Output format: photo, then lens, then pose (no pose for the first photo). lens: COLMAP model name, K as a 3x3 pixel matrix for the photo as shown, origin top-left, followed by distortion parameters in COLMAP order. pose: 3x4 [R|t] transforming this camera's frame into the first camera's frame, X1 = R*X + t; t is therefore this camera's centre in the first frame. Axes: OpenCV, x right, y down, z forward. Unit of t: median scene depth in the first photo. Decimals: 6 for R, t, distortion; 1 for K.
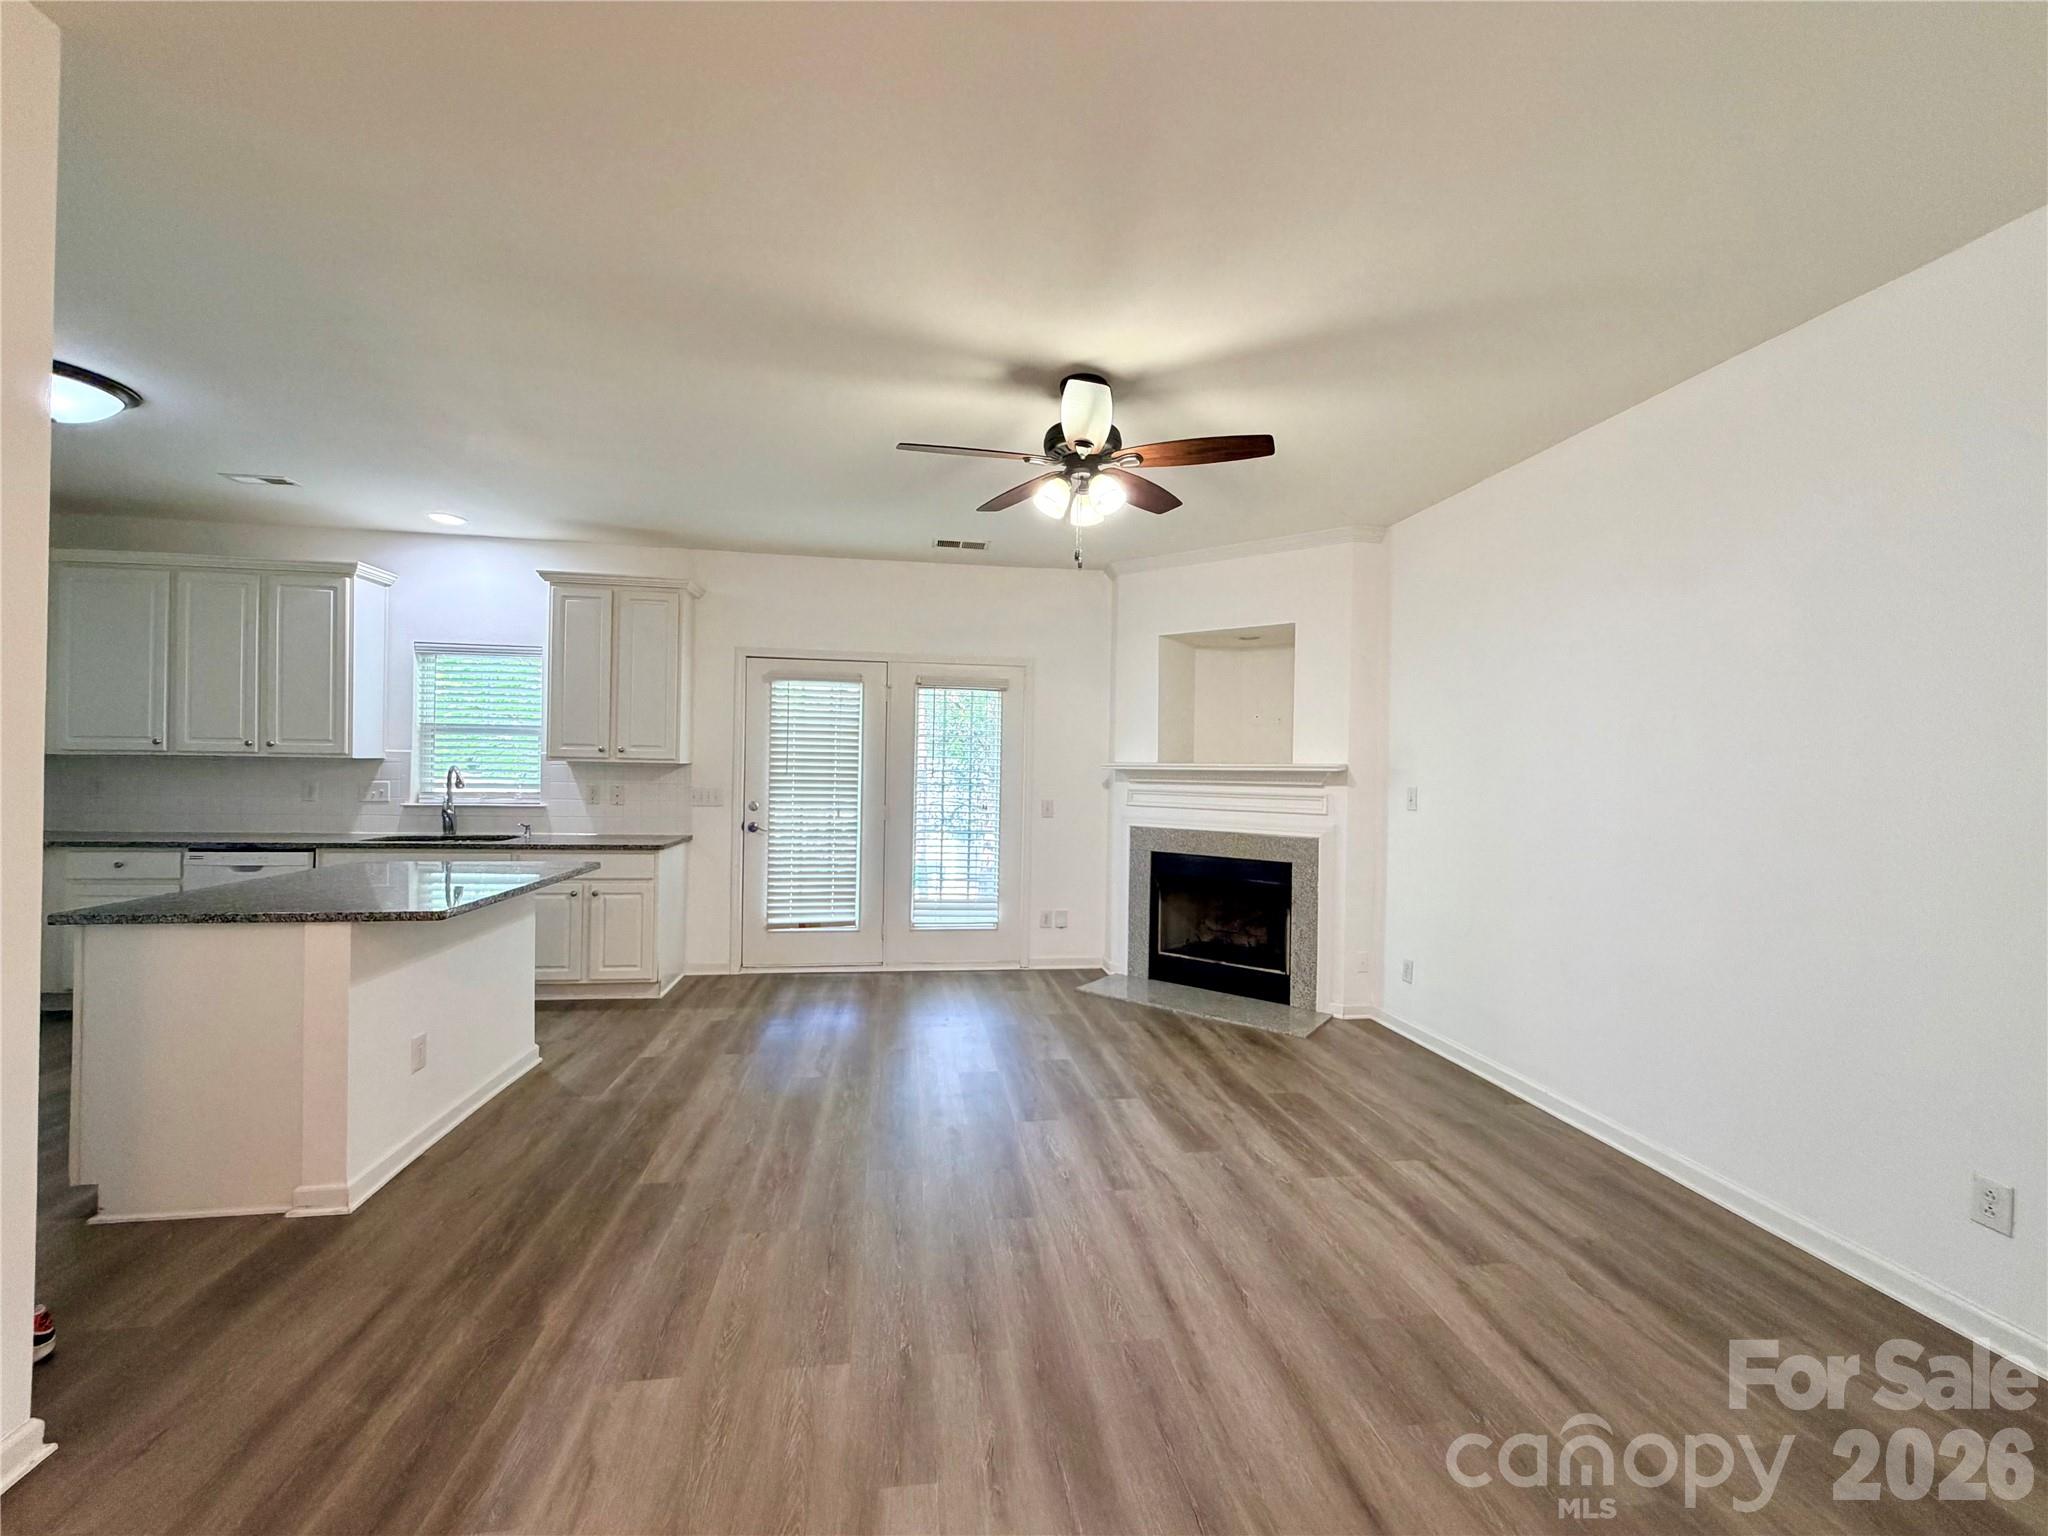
lens RADIAL K [[818.0, 0, 1019.5], [0, 818.0, 768.0], [0, 0, 1]] dist [0.000733, -0.000455]
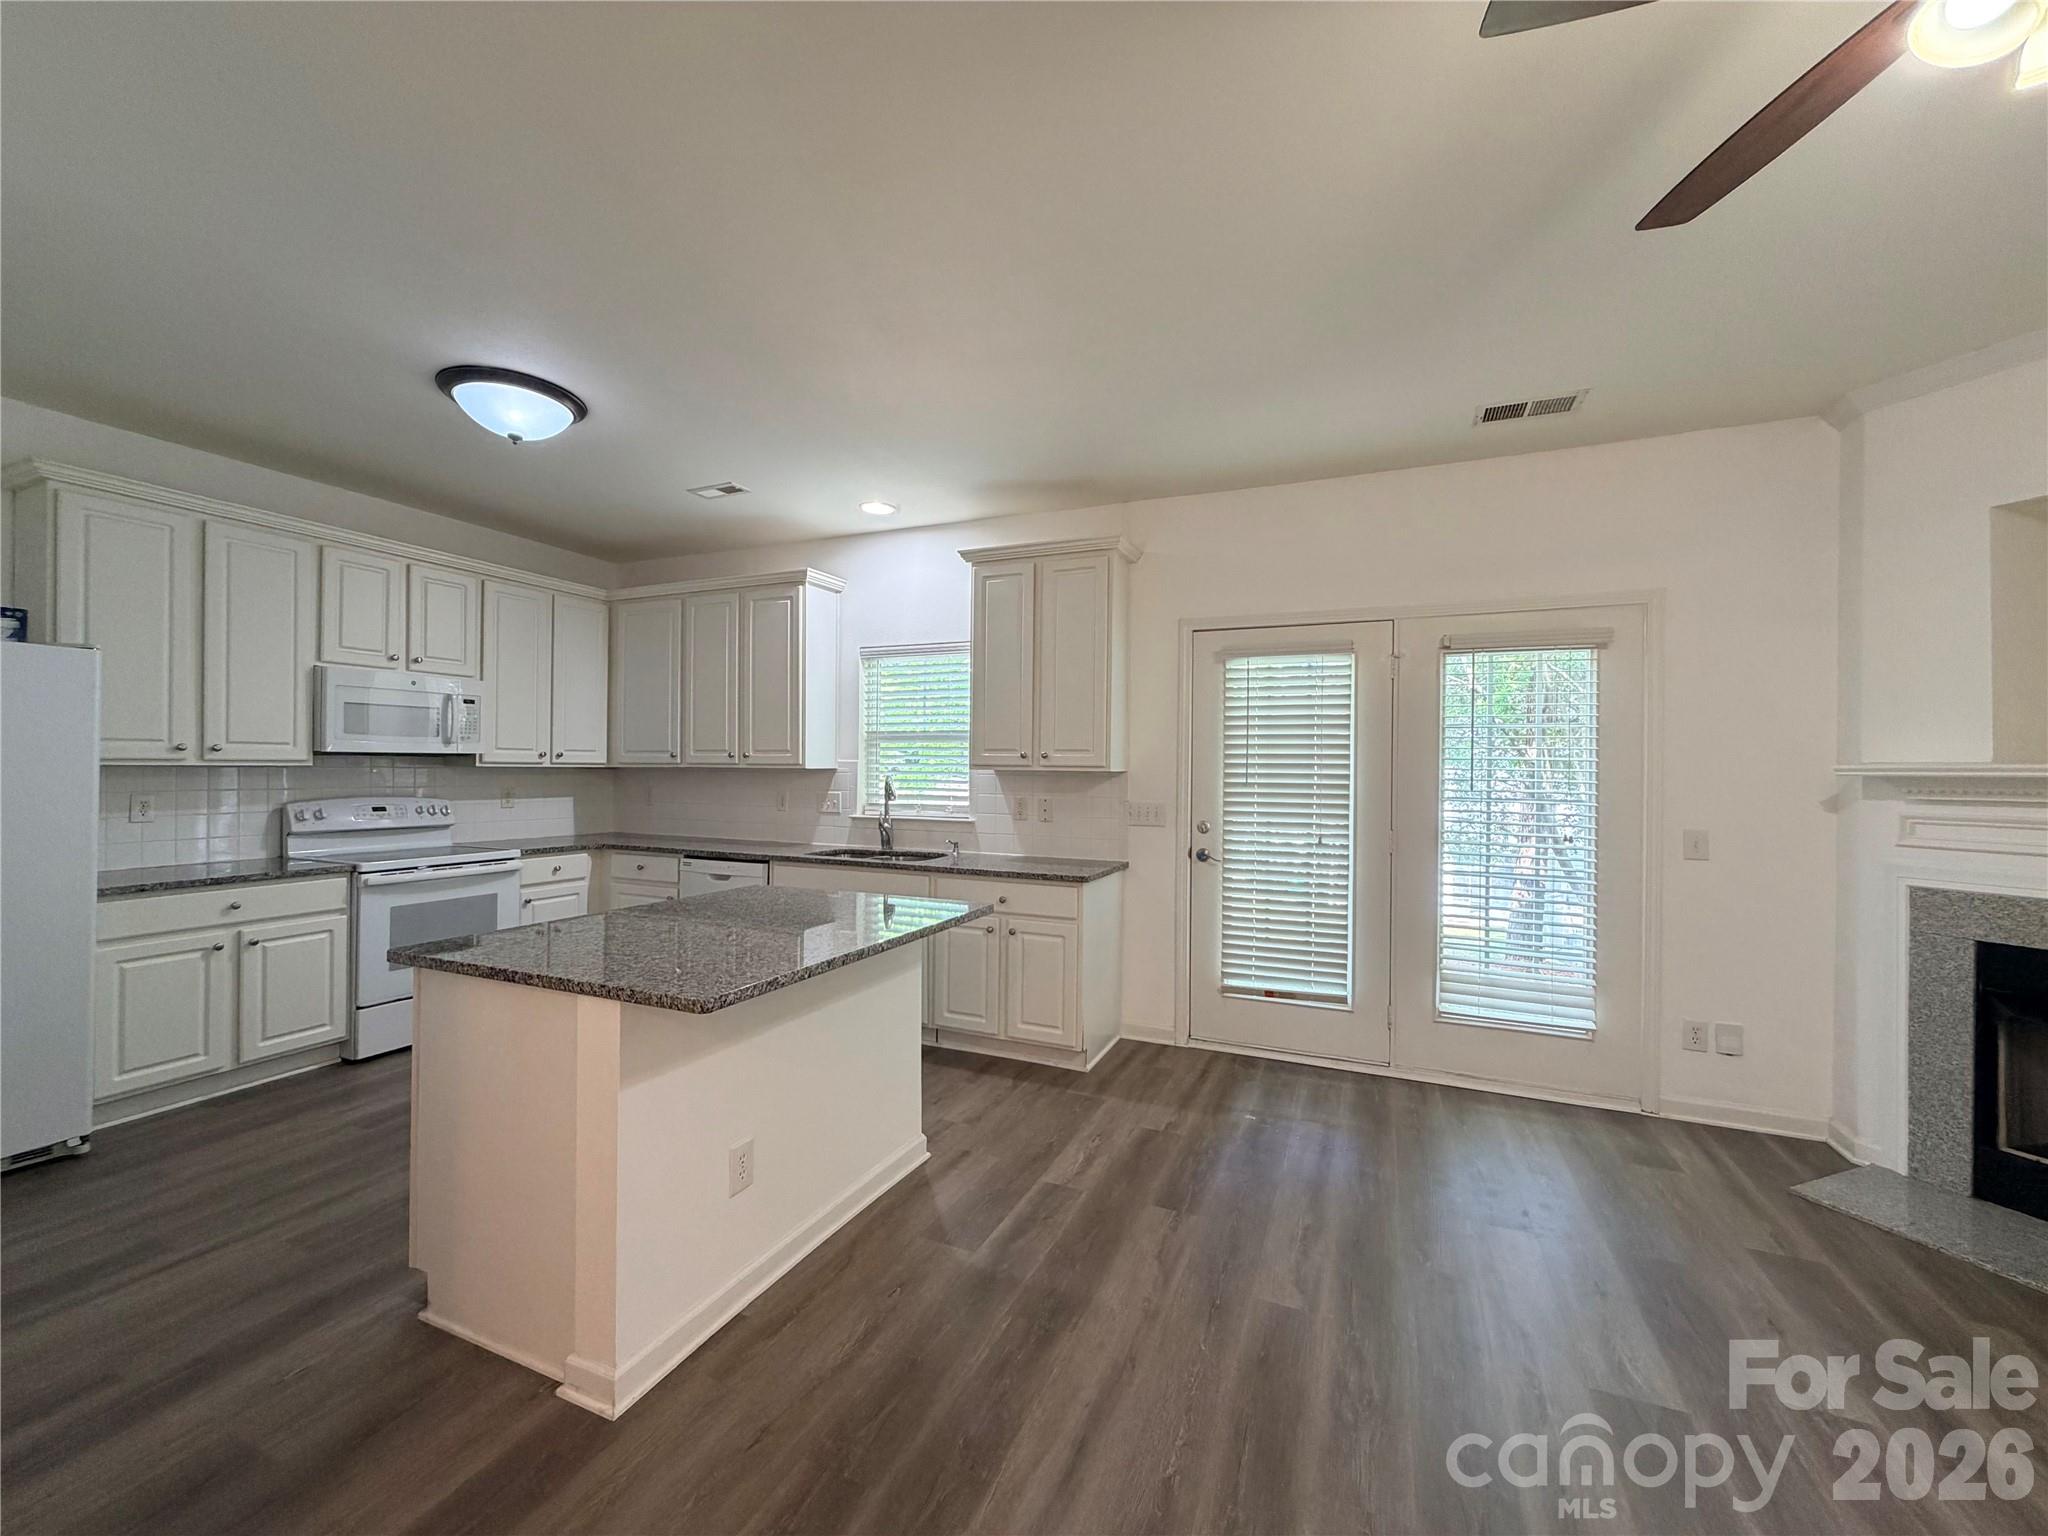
lens RADIAL K [[818.0, 0, 1019.5], [0, 818.0, 768.0], [0, 0, 1]] dist [0.000733, -0.000455]
pose [[0.849441, -0.010072, -0.527588, -0.078864], [0.004343, 0.999917, -0.012098, 0.000319], [0.527666, 0.007985, 0.849414, 0.301814]]
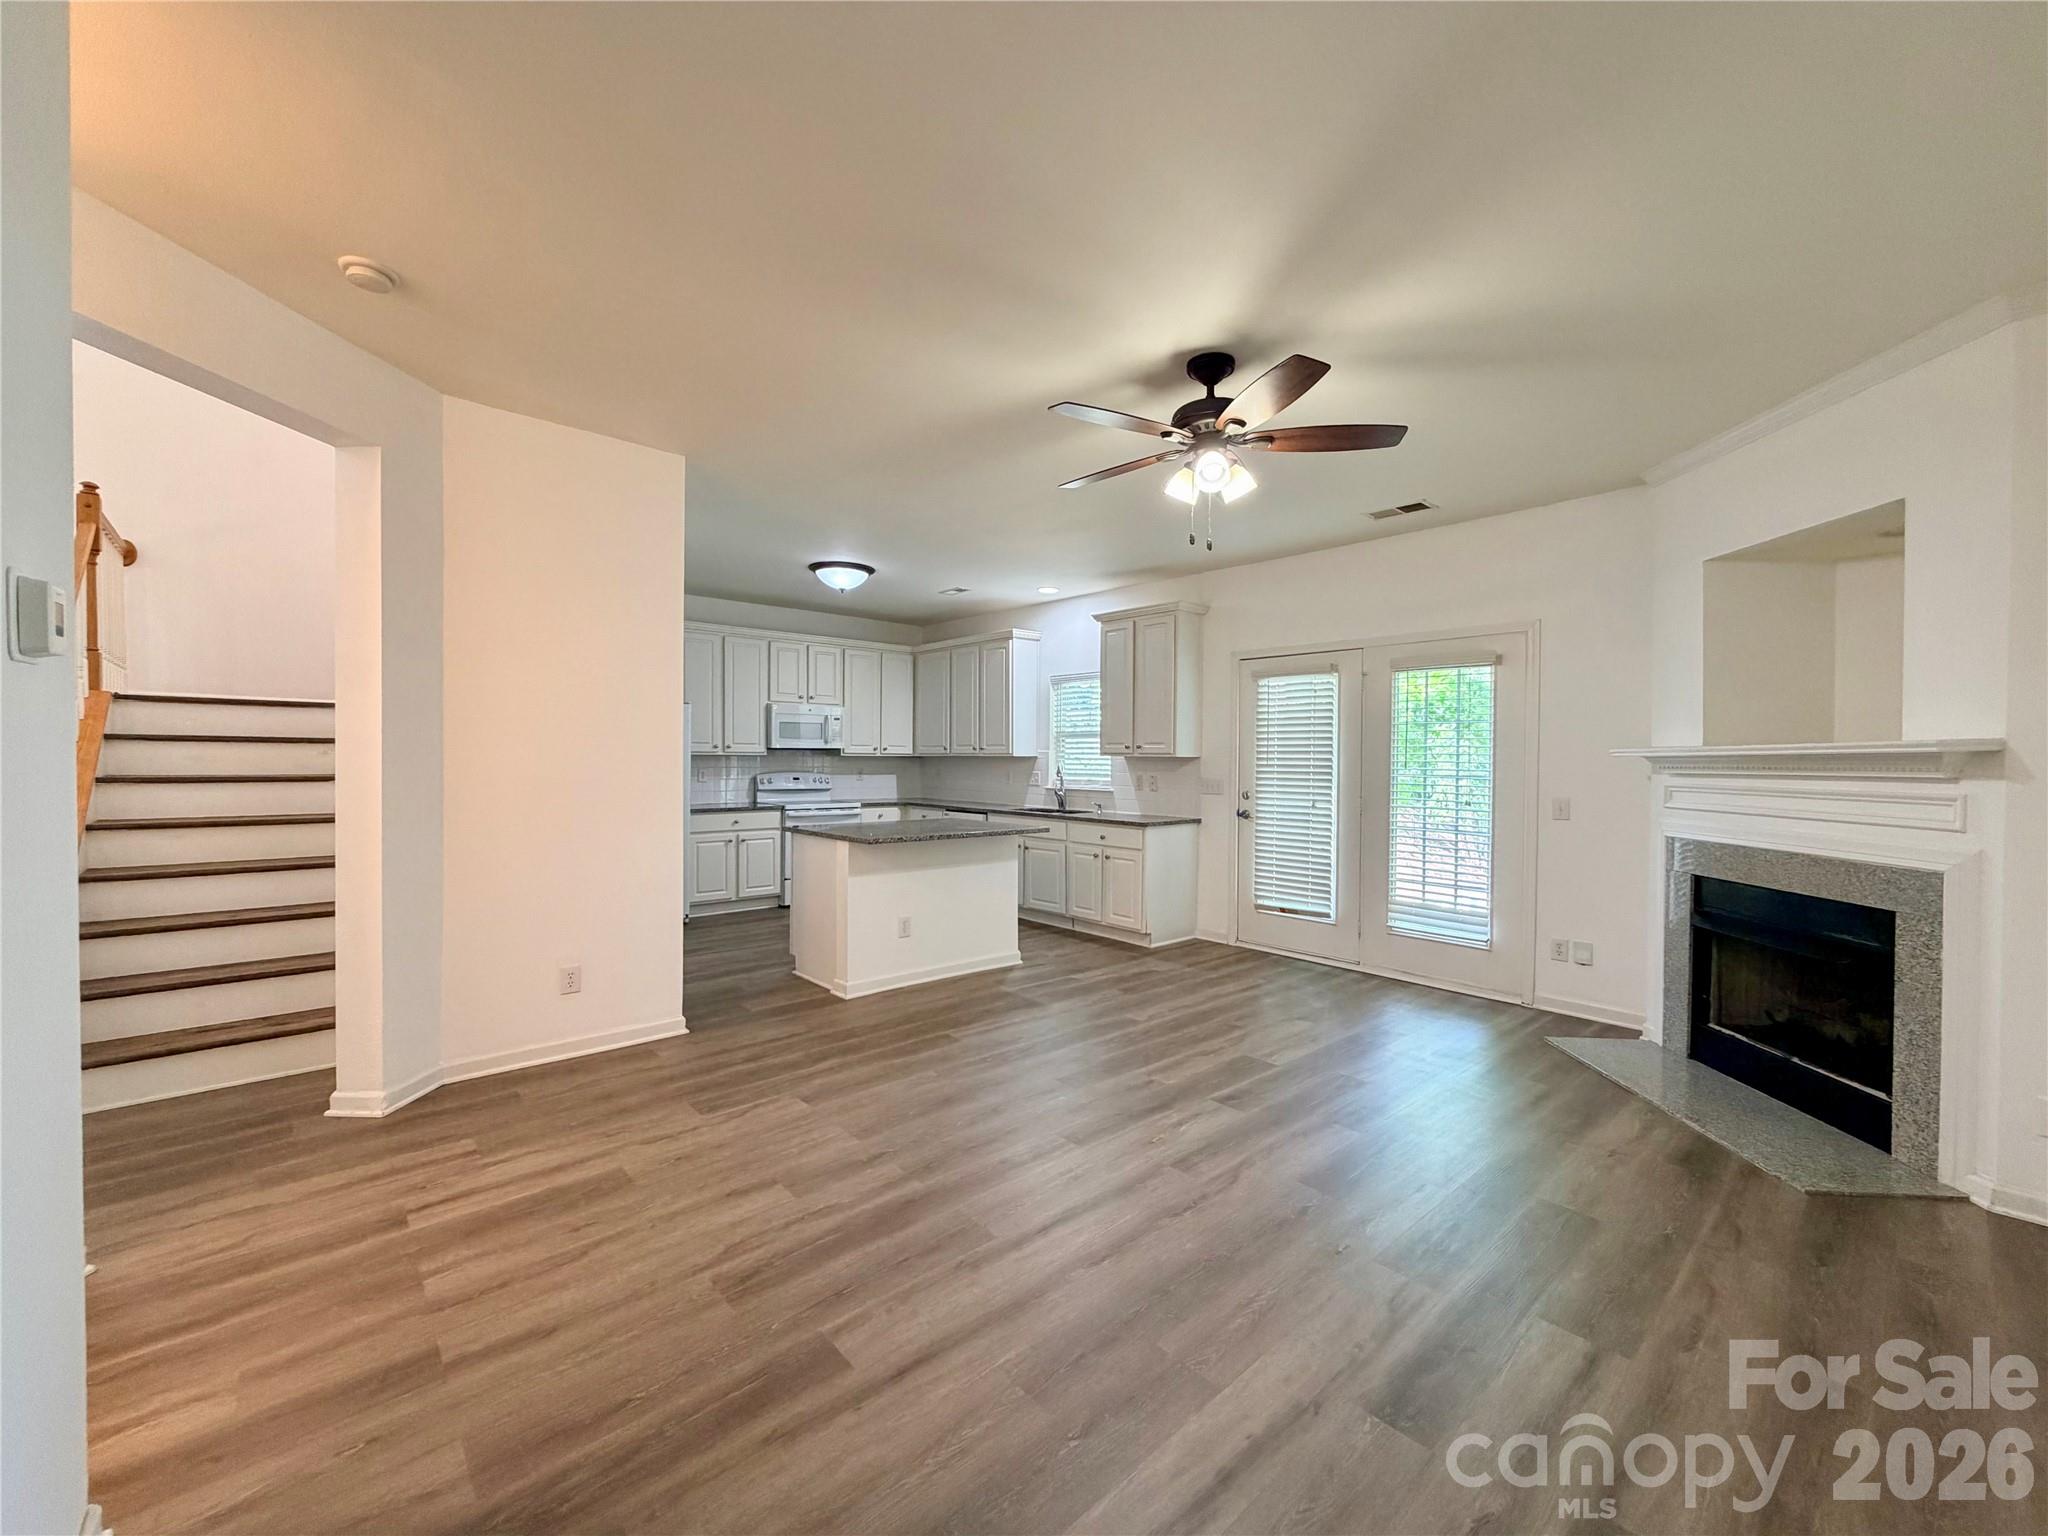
lens RADIAL K [[818.0, 0, 1019.5], [0, 818.0, 768.0], [0, 0, 1]] dist [0.000733, -0.000455]
pose [[0.549996, -0.003377, -0.835161, 0.480672], [0.000805, 0.999994, -0.003514, 0.015663], [0.835167, 0.001261, 0.549995, 0.160948]]
